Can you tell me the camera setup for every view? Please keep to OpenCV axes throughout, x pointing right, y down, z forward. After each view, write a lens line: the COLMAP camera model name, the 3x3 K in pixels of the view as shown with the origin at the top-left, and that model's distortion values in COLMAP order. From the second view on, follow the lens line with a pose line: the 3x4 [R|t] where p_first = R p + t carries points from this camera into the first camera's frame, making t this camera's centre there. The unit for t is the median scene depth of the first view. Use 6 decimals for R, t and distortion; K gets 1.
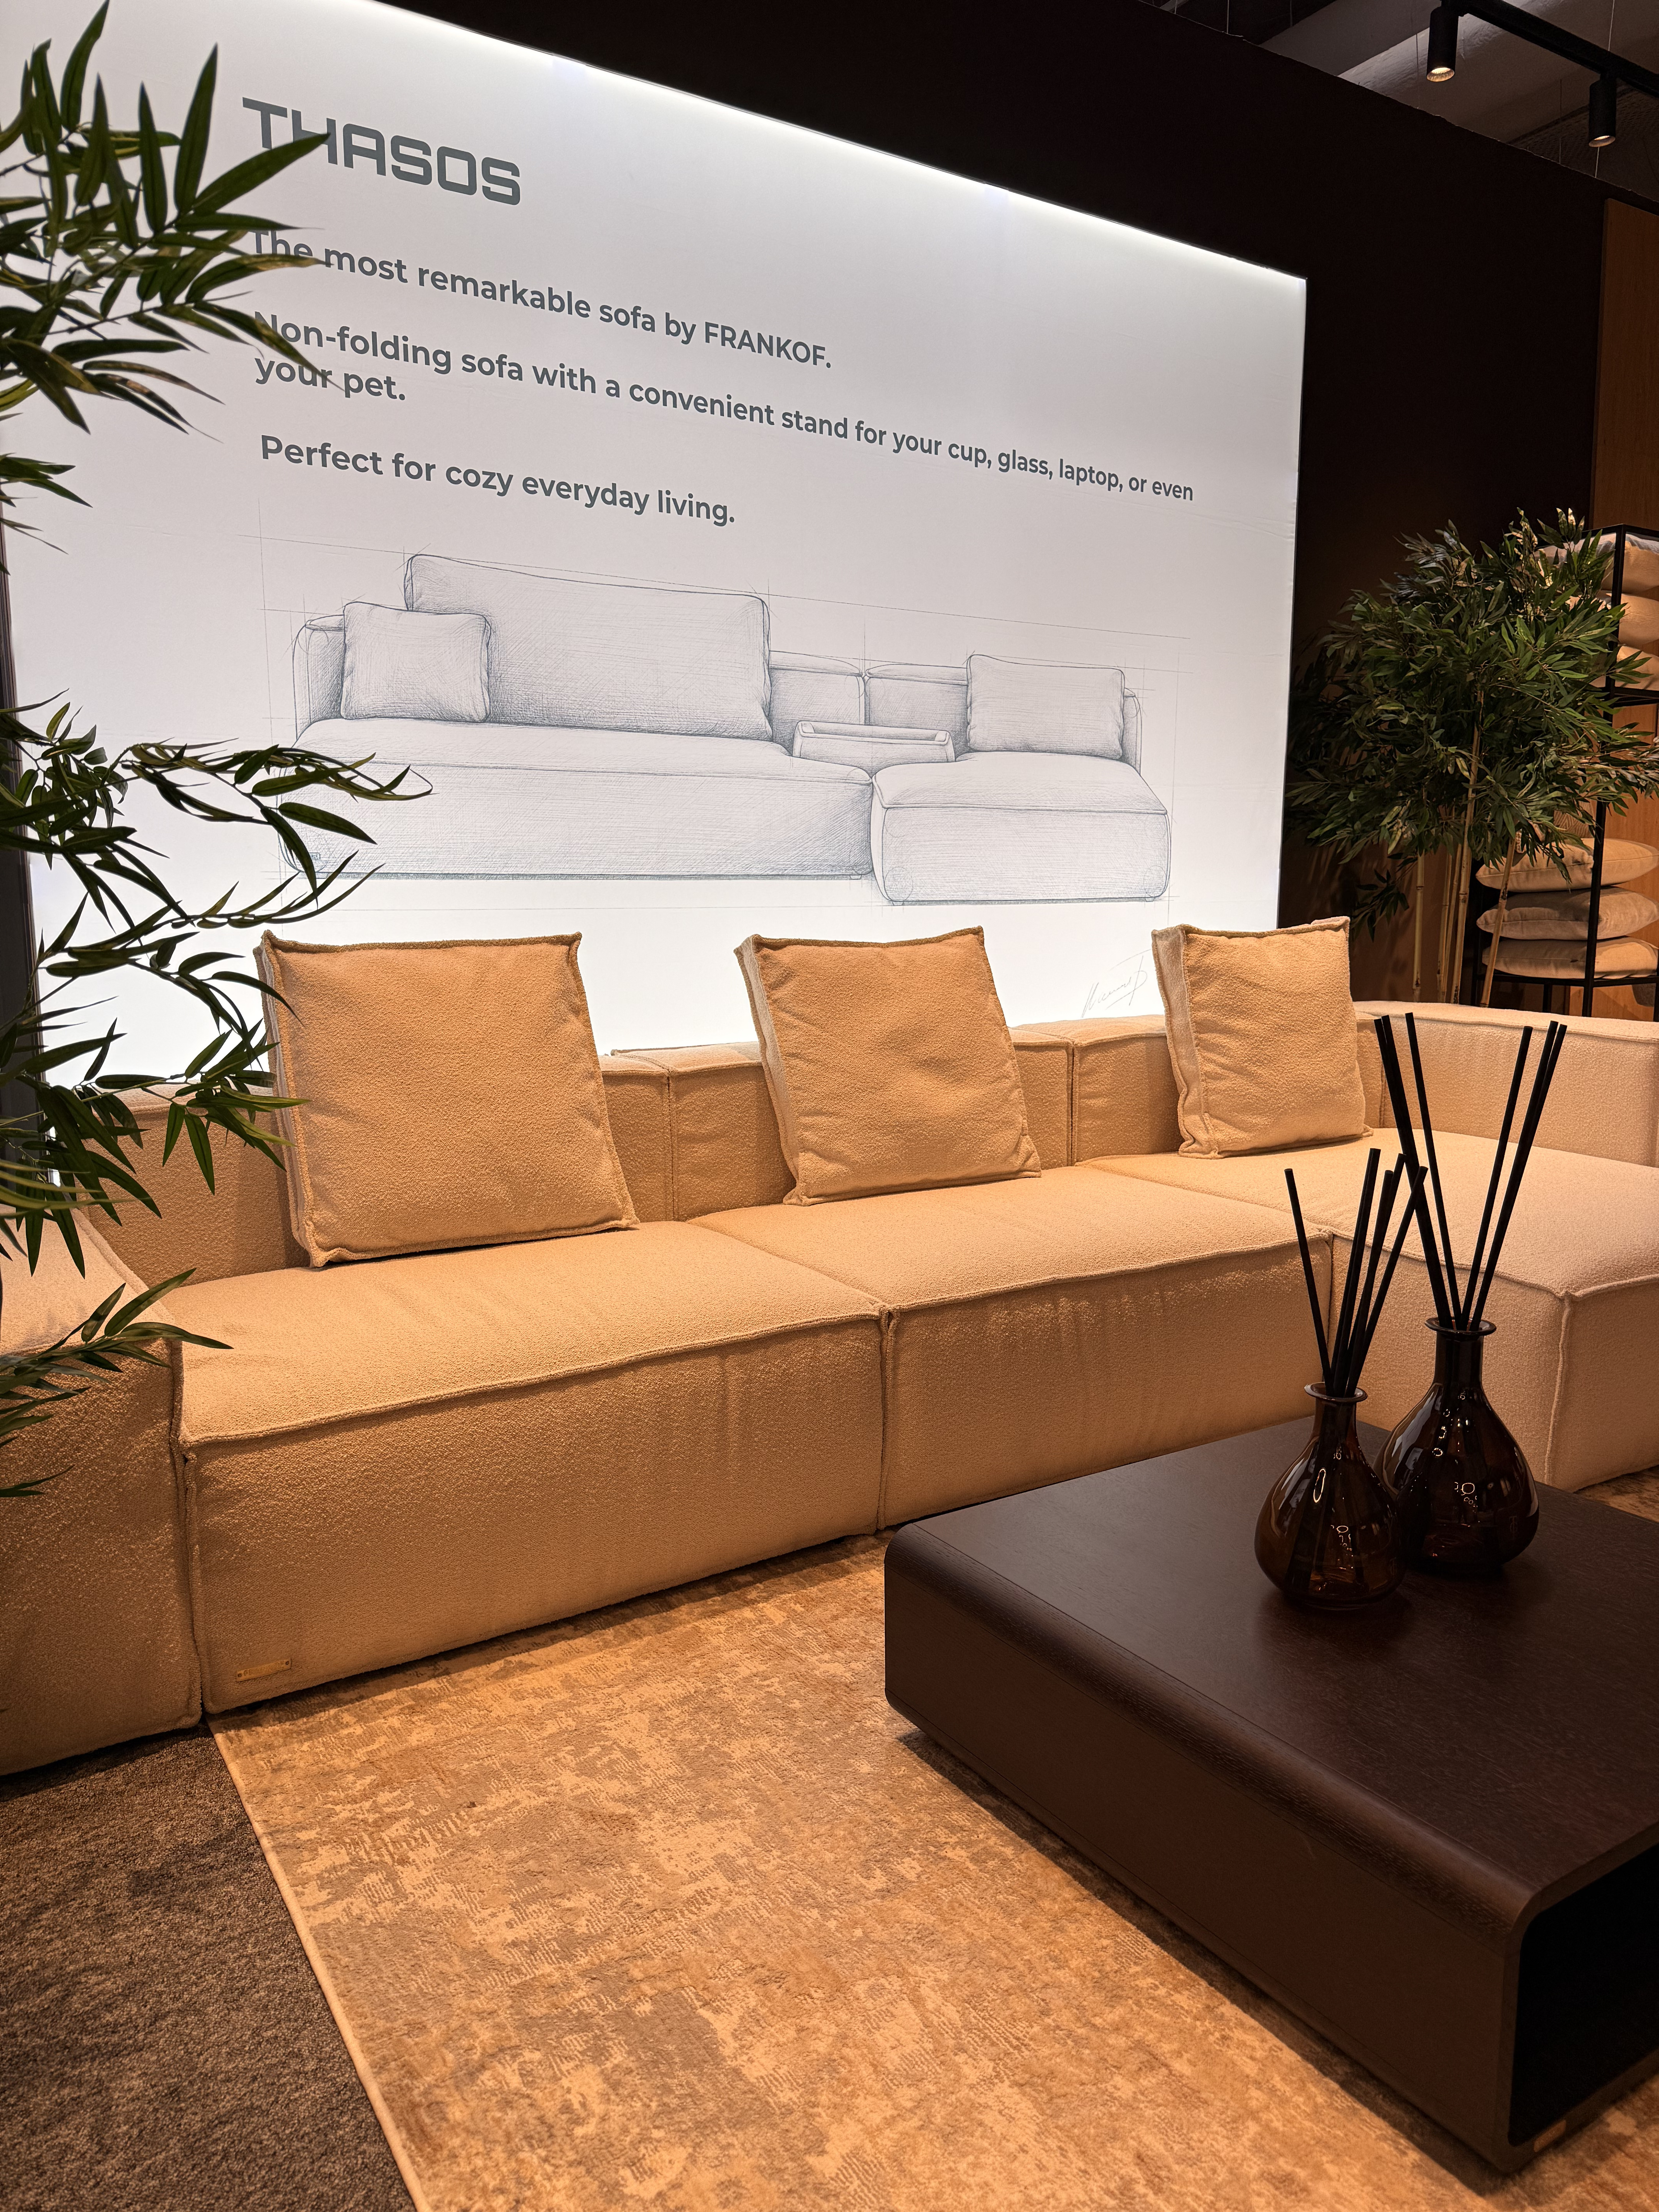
lens RADIAL K [[1569.8, 0, 829.5], [0, 1569.8, 1106.0], [0, 0, 1]] dist [0.007358, 0.002320]
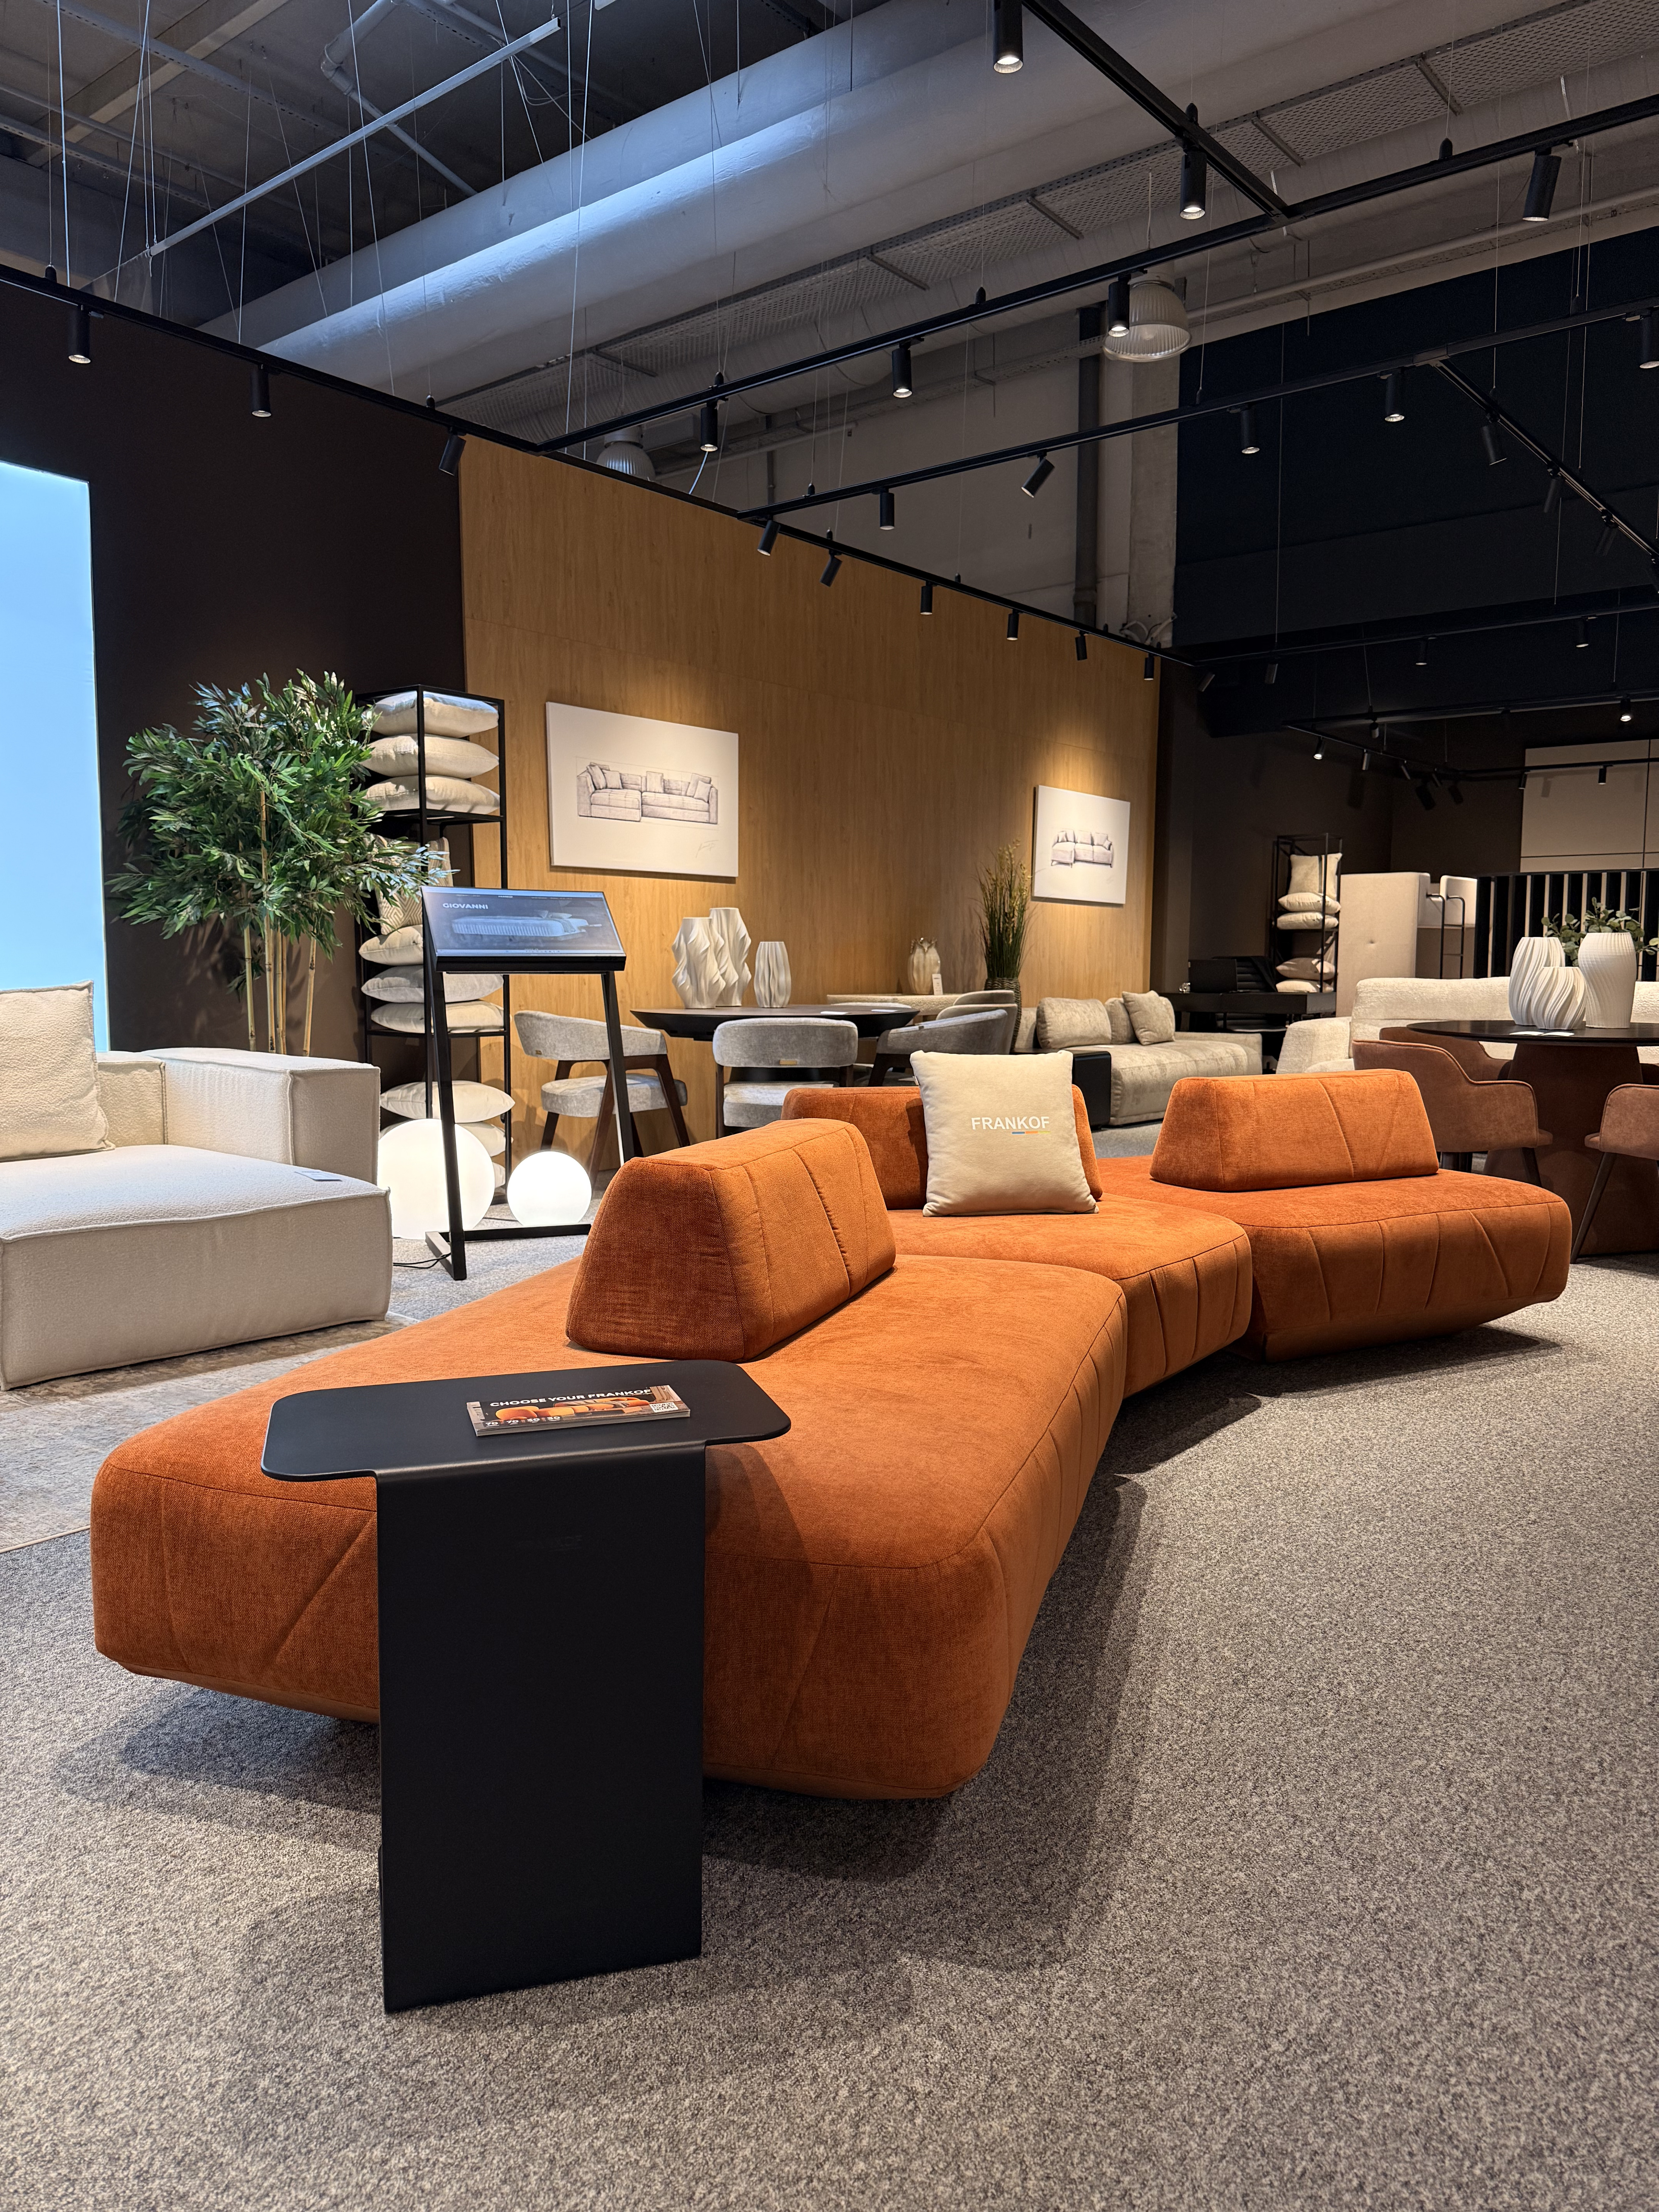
lens RADIAL K [[1569.8, 0, 829.5], [0, 1569.8, 1106.0], [0, 0, 1]] dist [0.007358, 0.002320]
pose [[0.953612, -0.018181, 0.300489, 0.462270], [0.034248, 0.998246, -0.048290, 0.057708], [-0.299084, 0.056341, 0.952562, -0.348530]]
